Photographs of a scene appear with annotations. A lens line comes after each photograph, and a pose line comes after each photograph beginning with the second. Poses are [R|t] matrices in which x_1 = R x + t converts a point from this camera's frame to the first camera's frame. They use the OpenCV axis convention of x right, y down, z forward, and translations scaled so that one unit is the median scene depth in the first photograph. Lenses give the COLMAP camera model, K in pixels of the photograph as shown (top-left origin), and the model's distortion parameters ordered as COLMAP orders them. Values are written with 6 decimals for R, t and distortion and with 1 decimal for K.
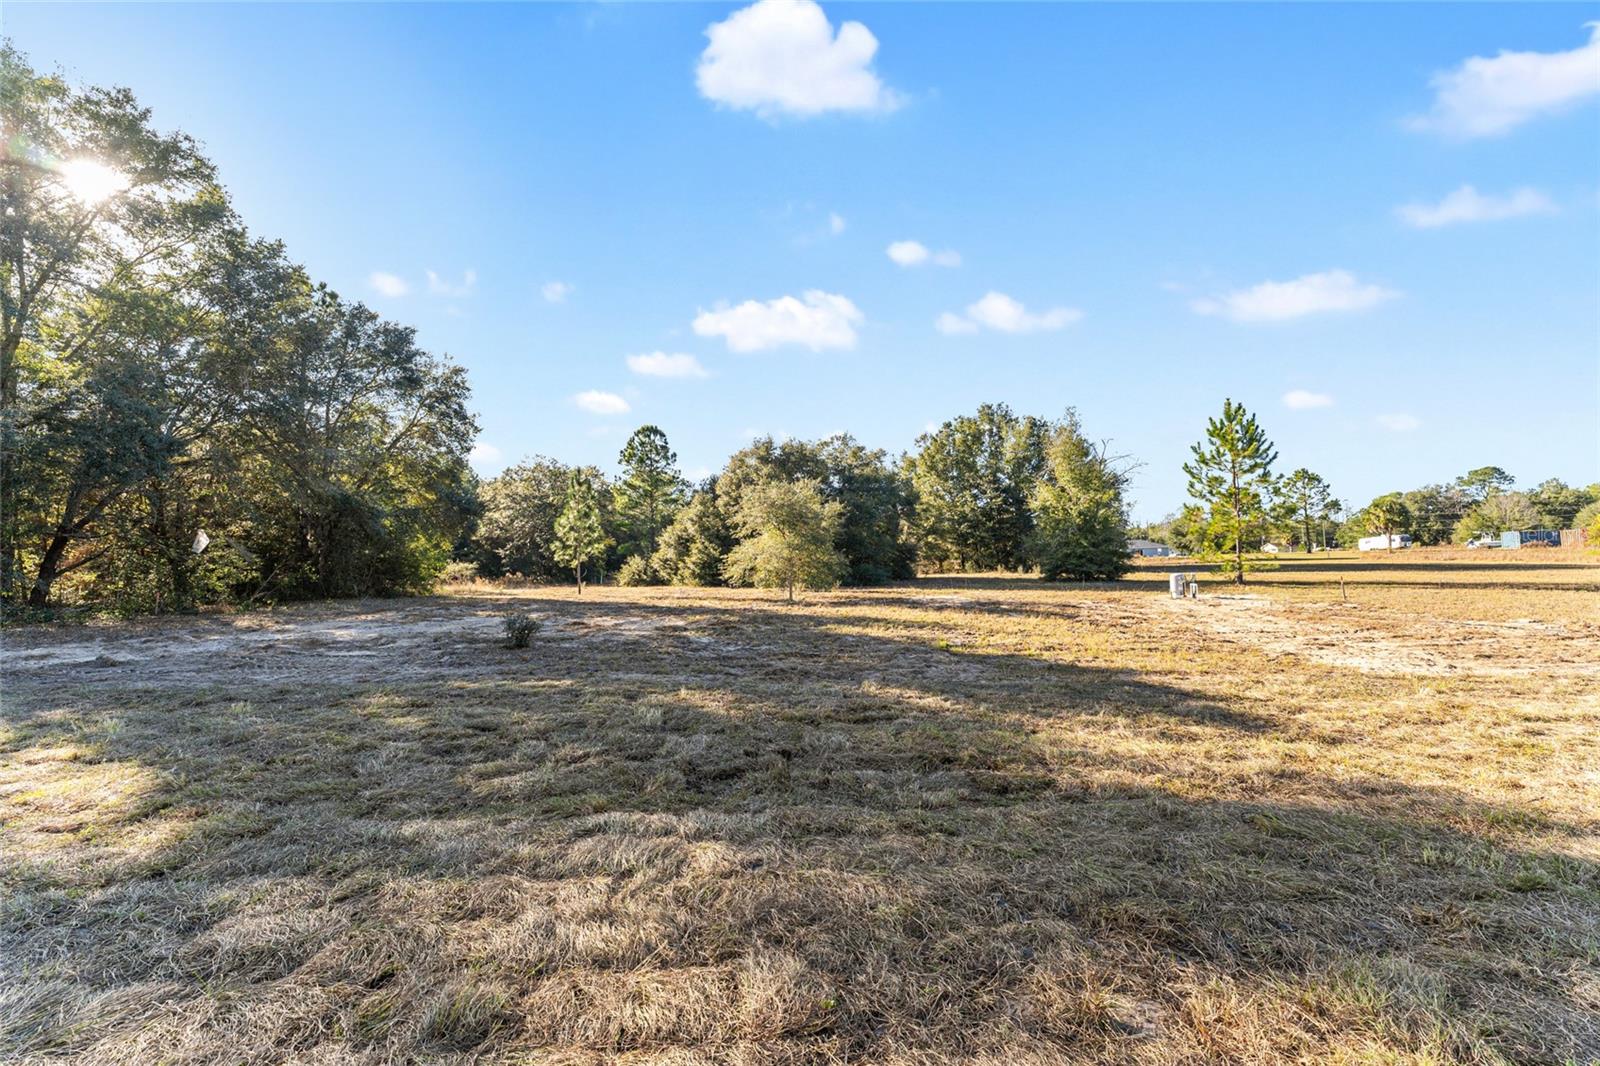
lens RADIAL K [[633.5, 0, 800.1], [0, 633.5, 534.6], [0, 0, 1]] dist [-0.001187, -0.000489]
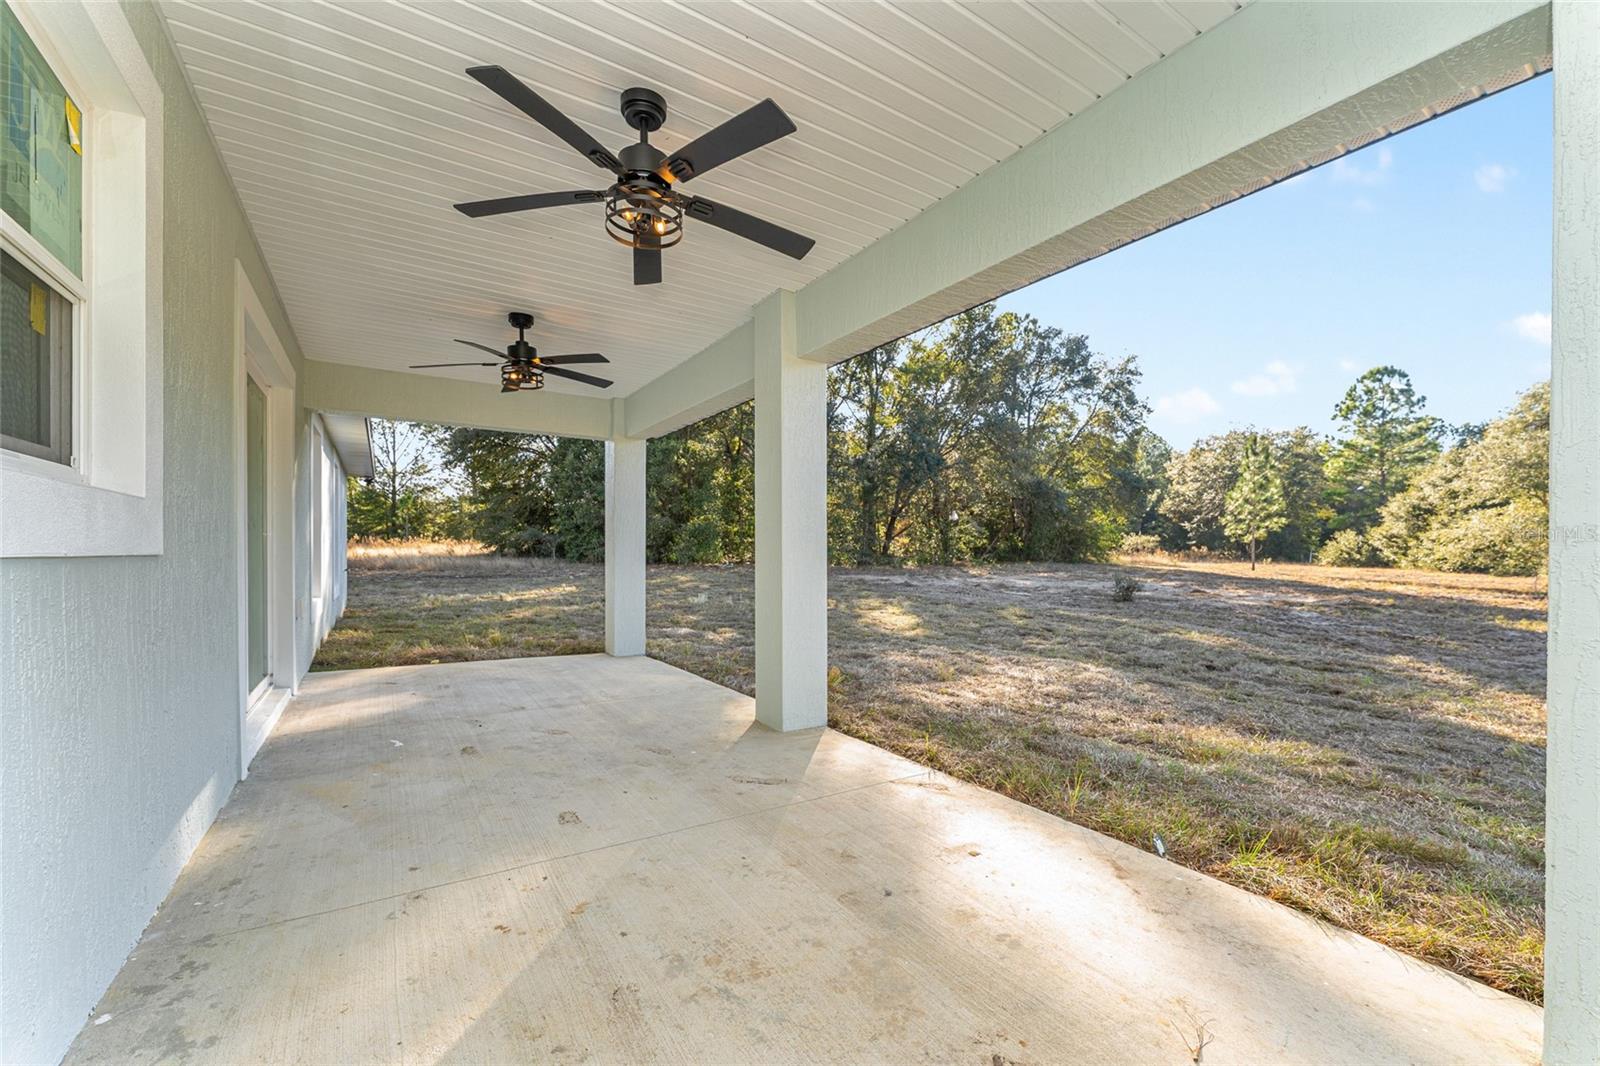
lens RADIAL K [[638.6, 0, 798.5], [0, 638.6, 534.6], [0, 0, 1]] dist [-0.000443, 0.000076]
pose [[0.528174, 0.015126, -0.849002, 0.091063], [0.021295, 0.999291, 0.031052, -0.003668], [0.848869, -0.034480, 0.527477, -0.073544]]
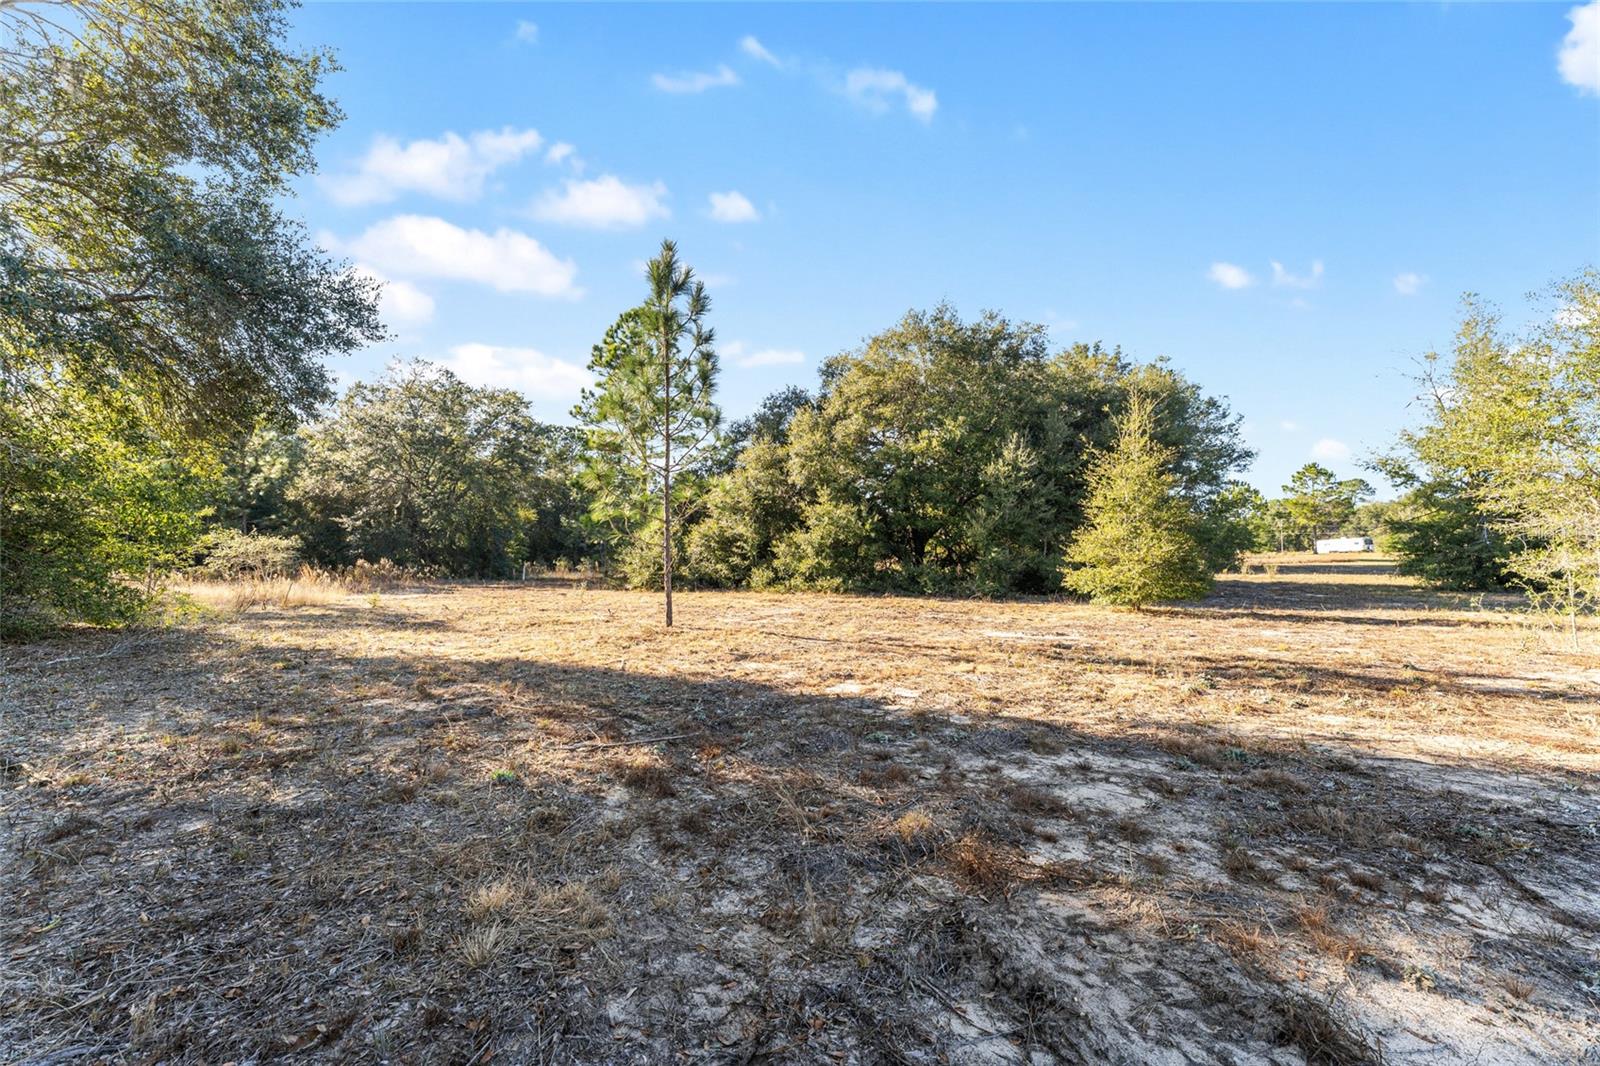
lens RADIAL K [[633.5, 0, 800.1], [0, 633.5, 534.6], [0, 0, 1]] dist [-0.001187, -0.000489]
pose [[0.977265, 0.025950, 0.210429, -0.327636], [-0.027662, 0.999604, 0.005194, 0.040692], [-0.210210, -0.010897, 0.977595, 0.613559]]
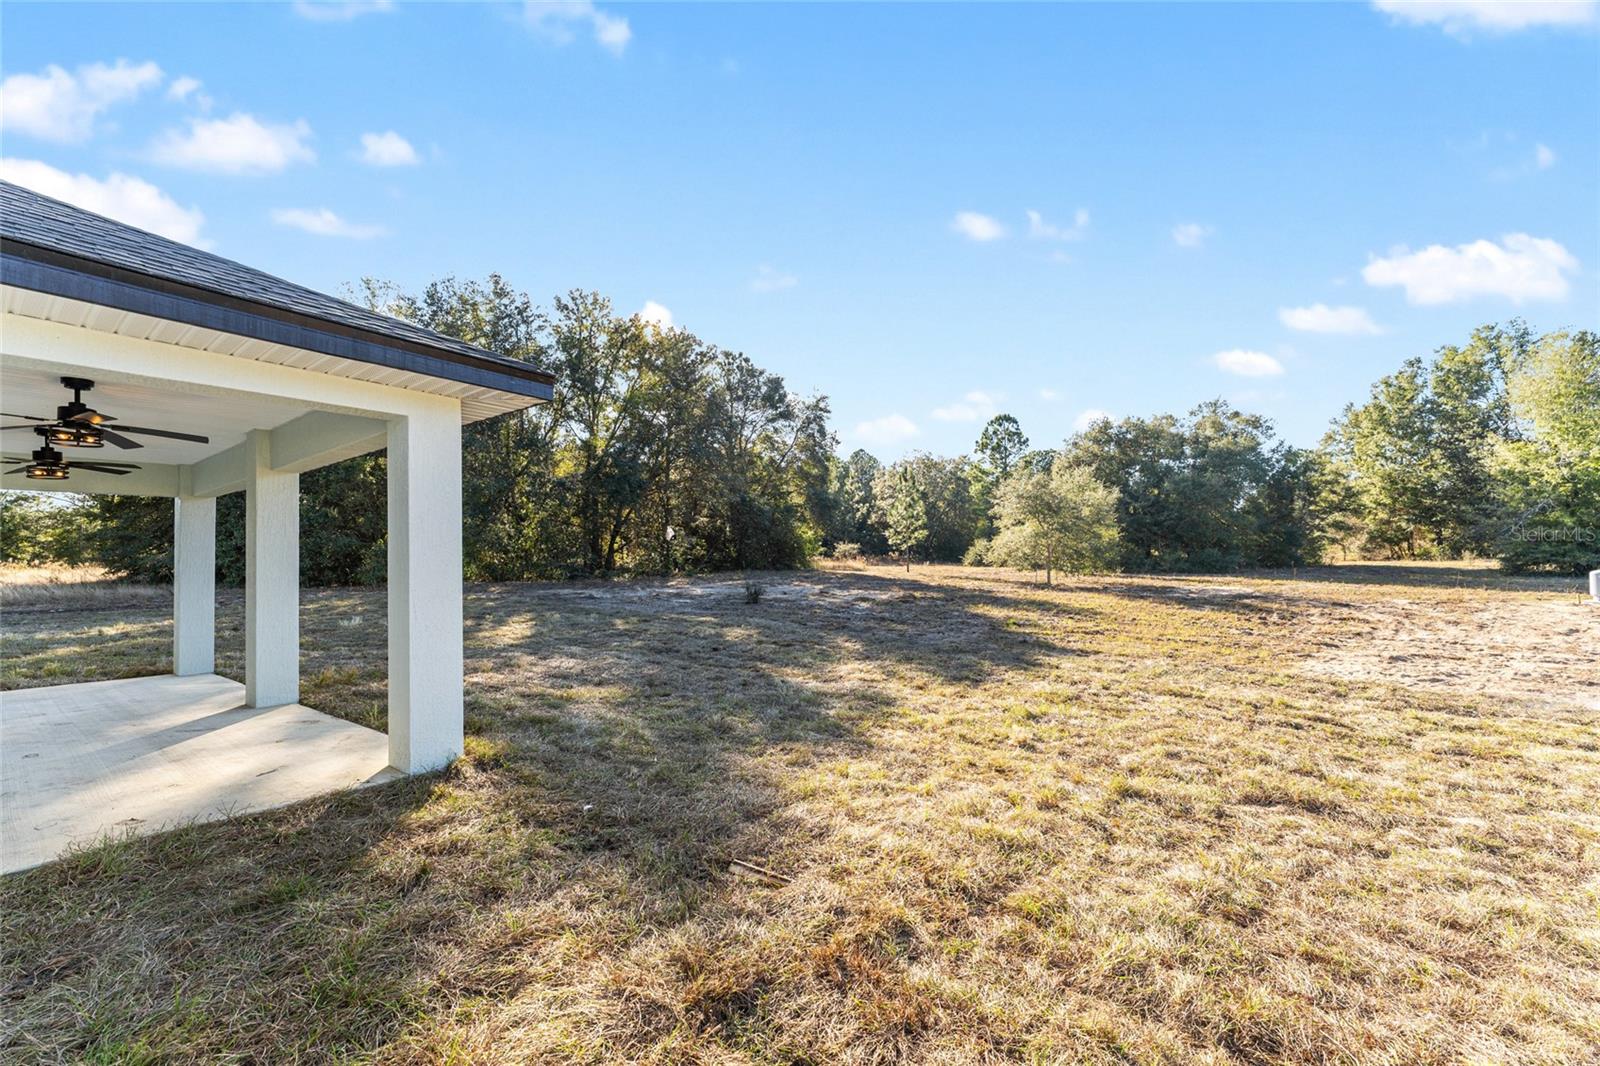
lens RADIAL K [[627.9, 0, 795.6], [0, 627.9, 522.1], [0, 0, 1]] dist [-0.001250, -0.000253]
pose [[0.792511, -0.015795, -0.609652, 0.190348], [0.024538, 0.999681, 0.005999, -0.011887], [0.609363, -0.019714, 0.792646, -0.066111]]
